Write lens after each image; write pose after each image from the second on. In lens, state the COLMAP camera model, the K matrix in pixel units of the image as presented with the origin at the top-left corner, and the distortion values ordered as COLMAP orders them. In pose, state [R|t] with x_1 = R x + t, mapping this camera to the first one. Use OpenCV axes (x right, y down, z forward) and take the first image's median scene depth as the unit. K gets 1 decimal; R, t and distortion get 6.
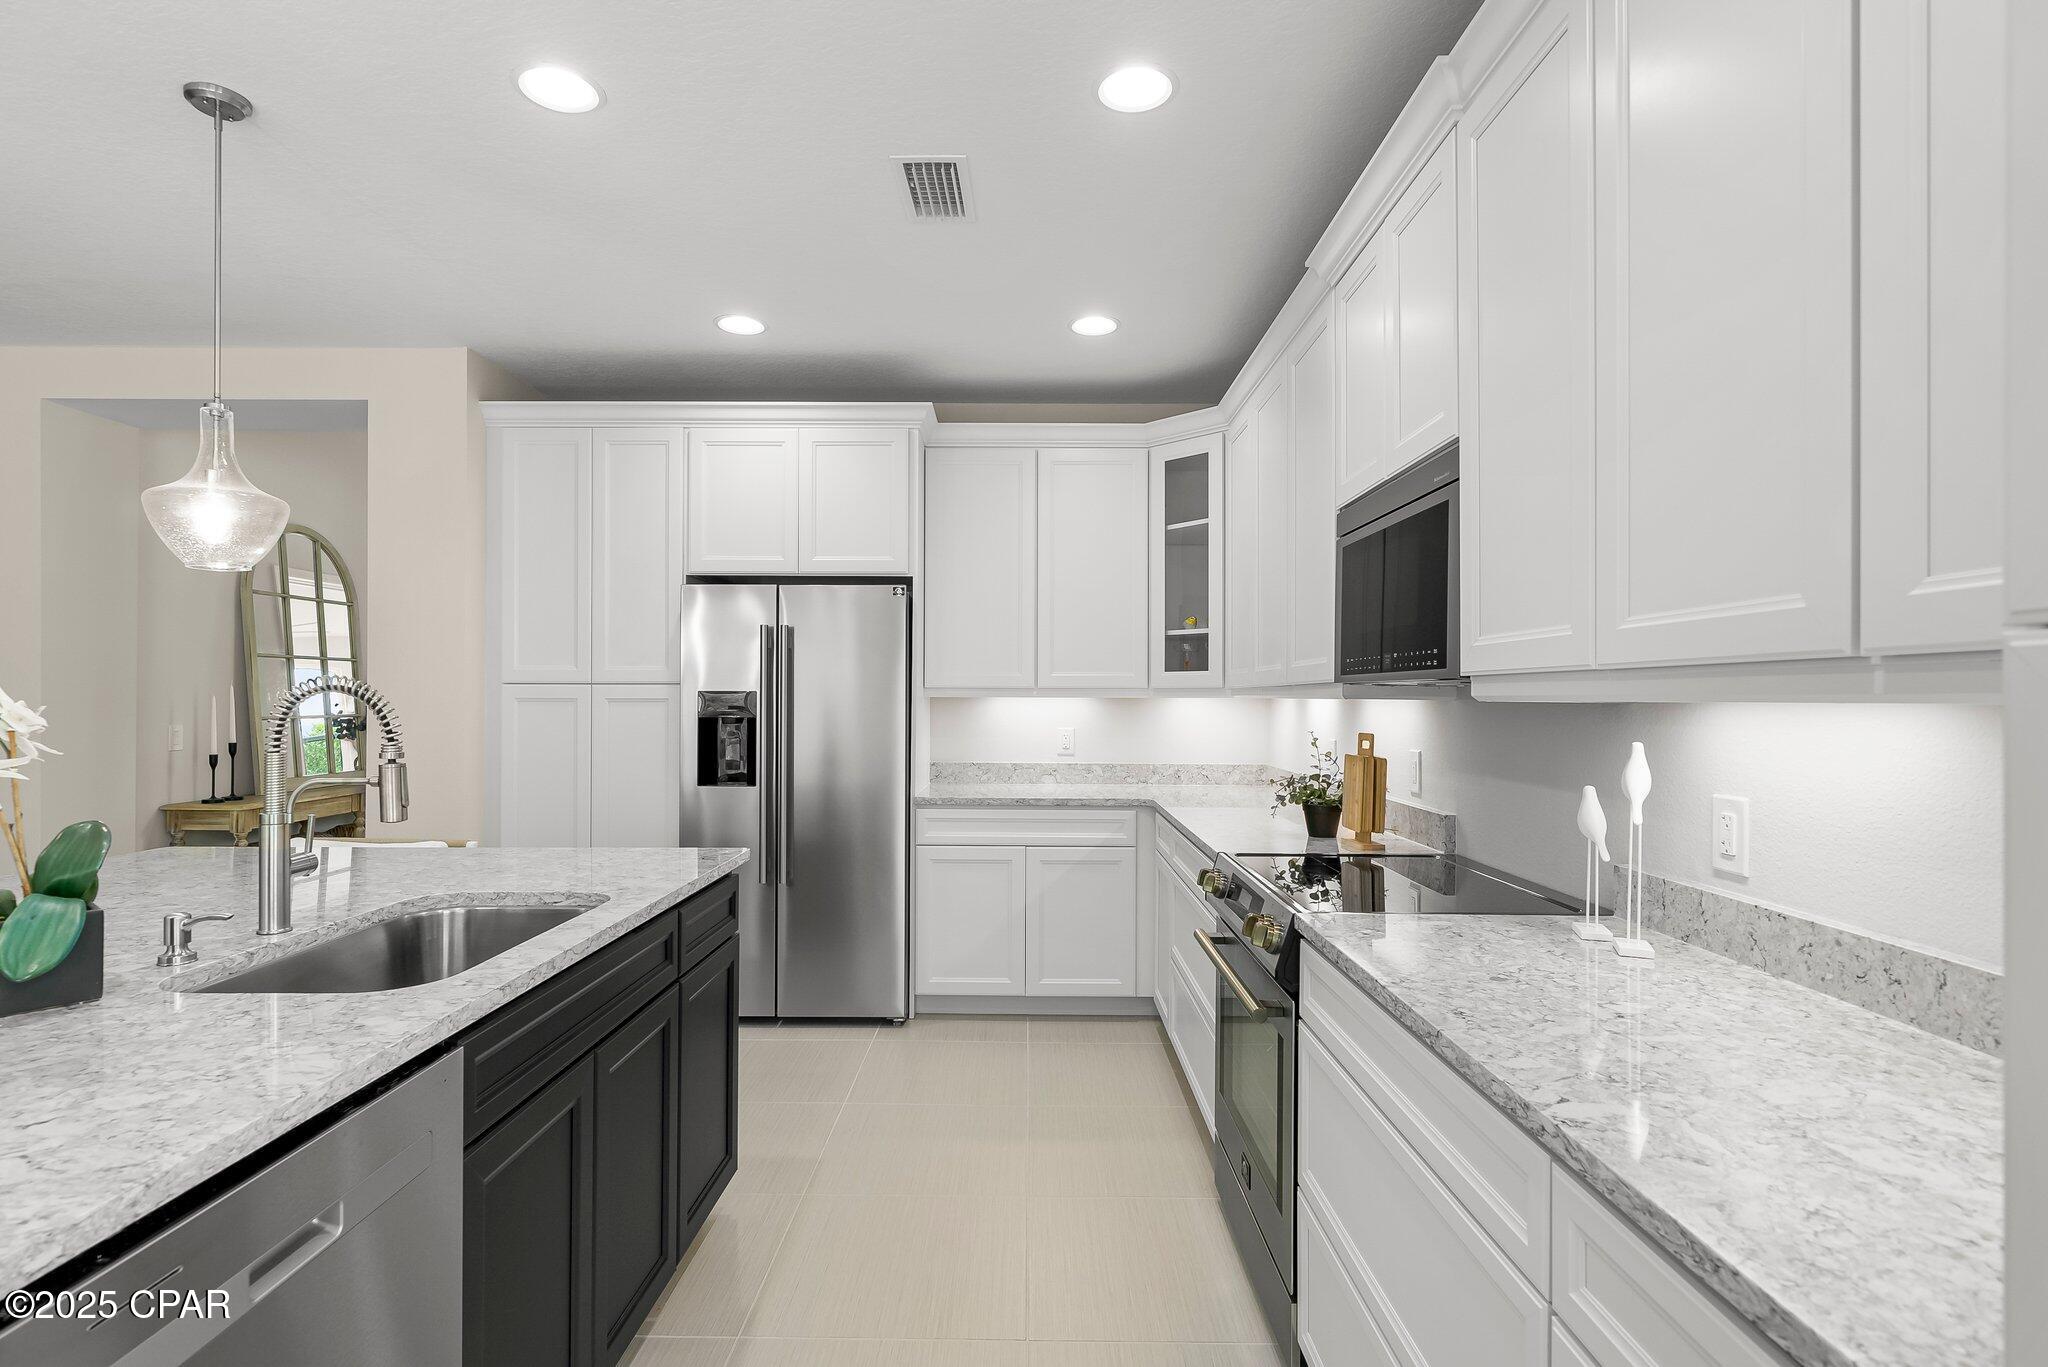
lens RADIAL K [[1006.8, 0, 1022.8], [0, 1006.8, 695.5], [0, 0, 1]] dist [-0.000314, 0.000322]
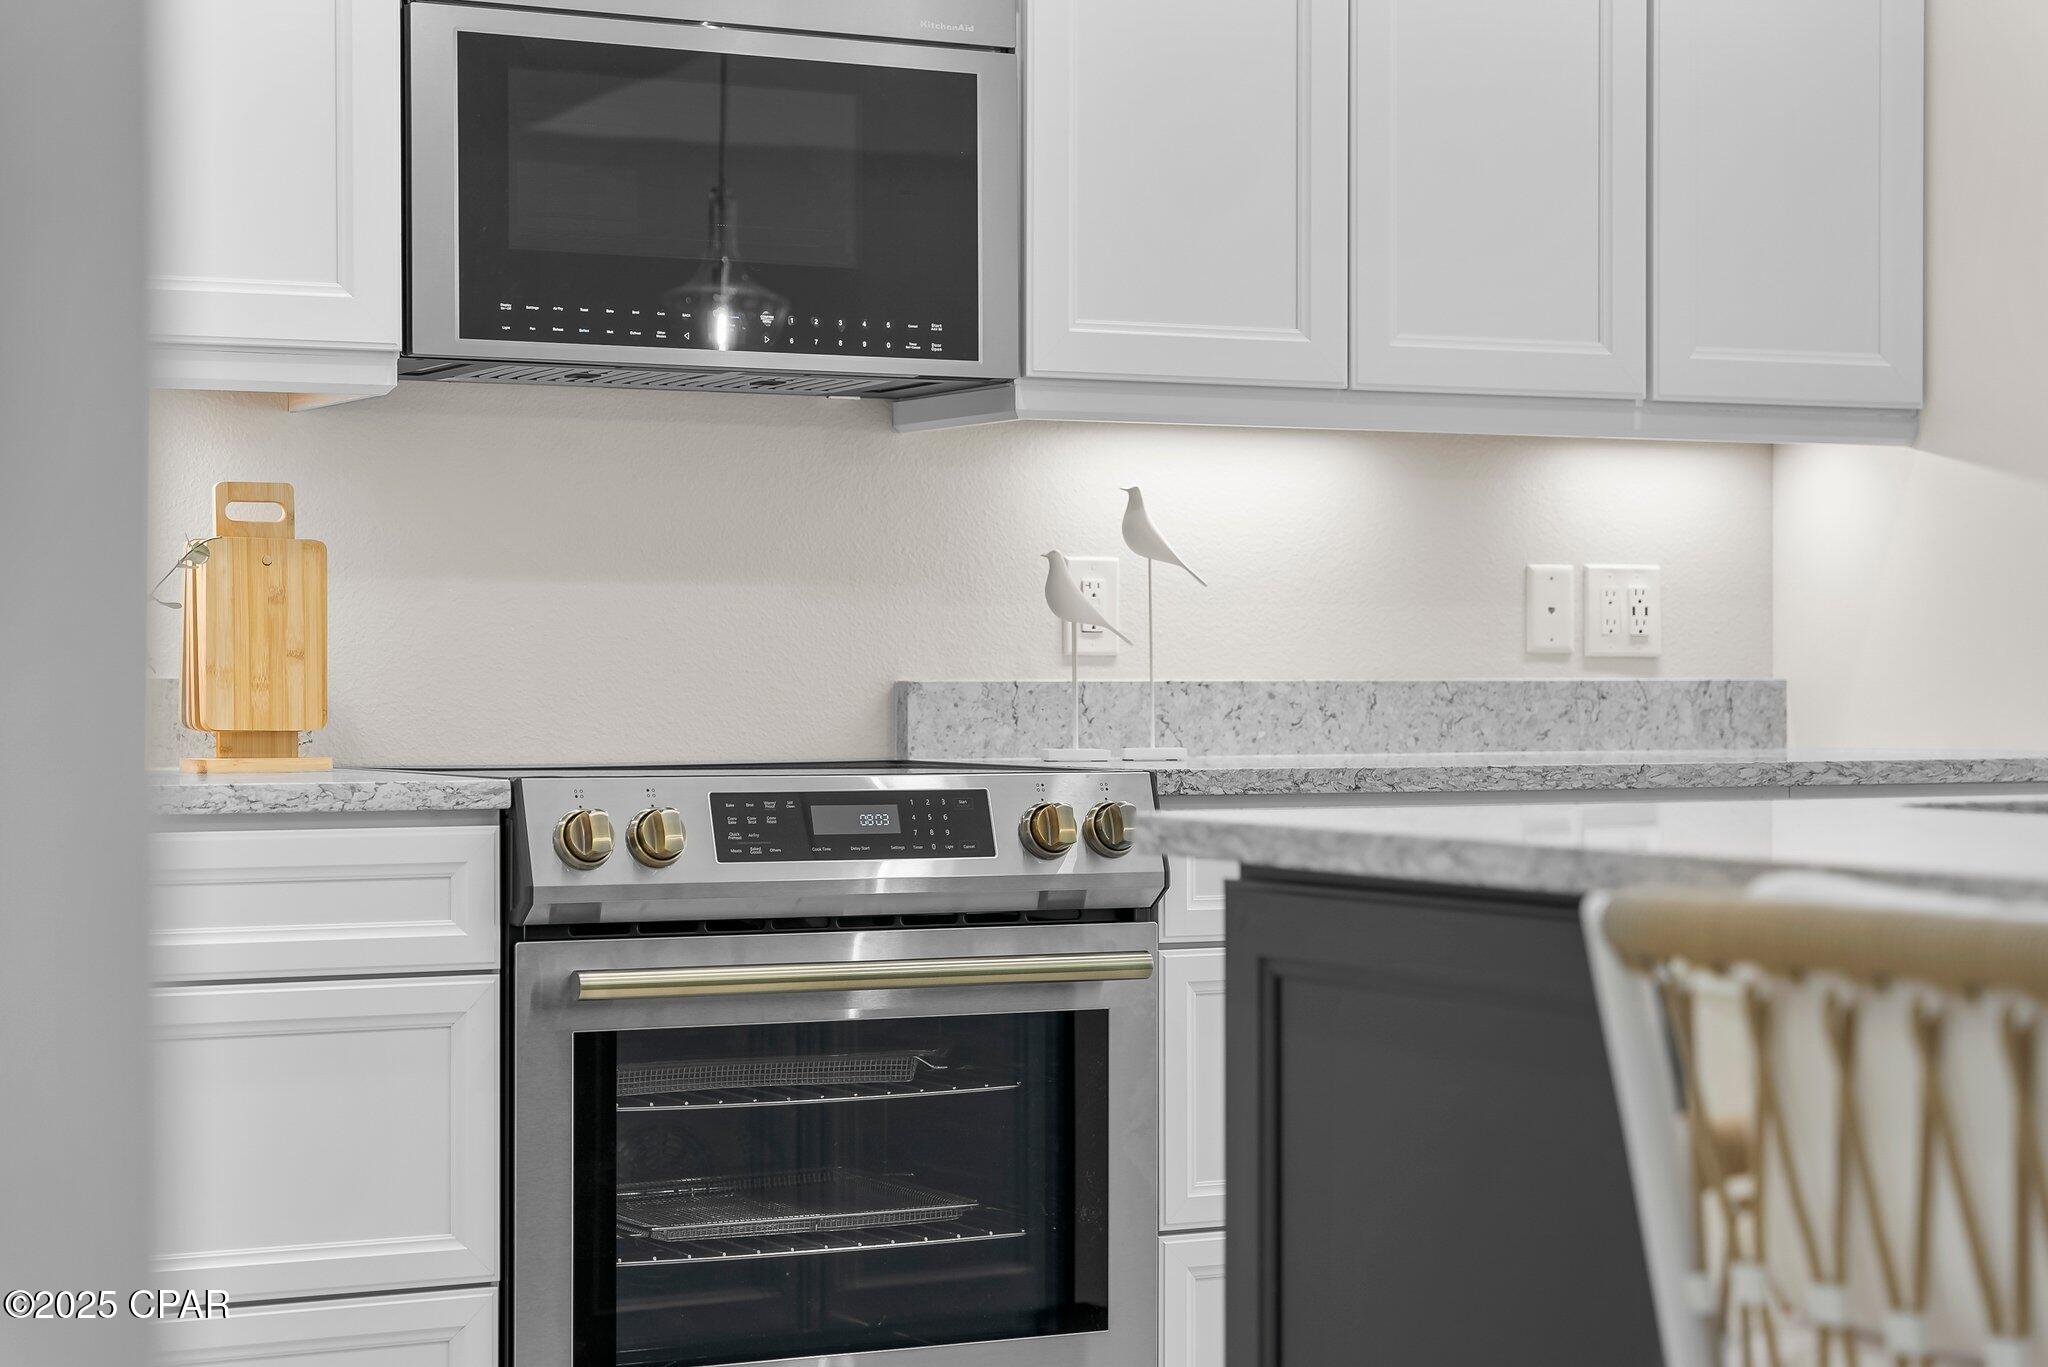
lens RADIAL K [[3979.3, 0, 1024.0], [0, 3979.3, 683.5], [0, 0, 1]] dist [0.030778, 0.081166]
pose [[-0.480940, -0.006606, 0.876729, -1.670076], [-0.002285, 0.999978, 0.006281, 0.150899], [-0.876750, 0.001017, -0.480945, 2.134682]]
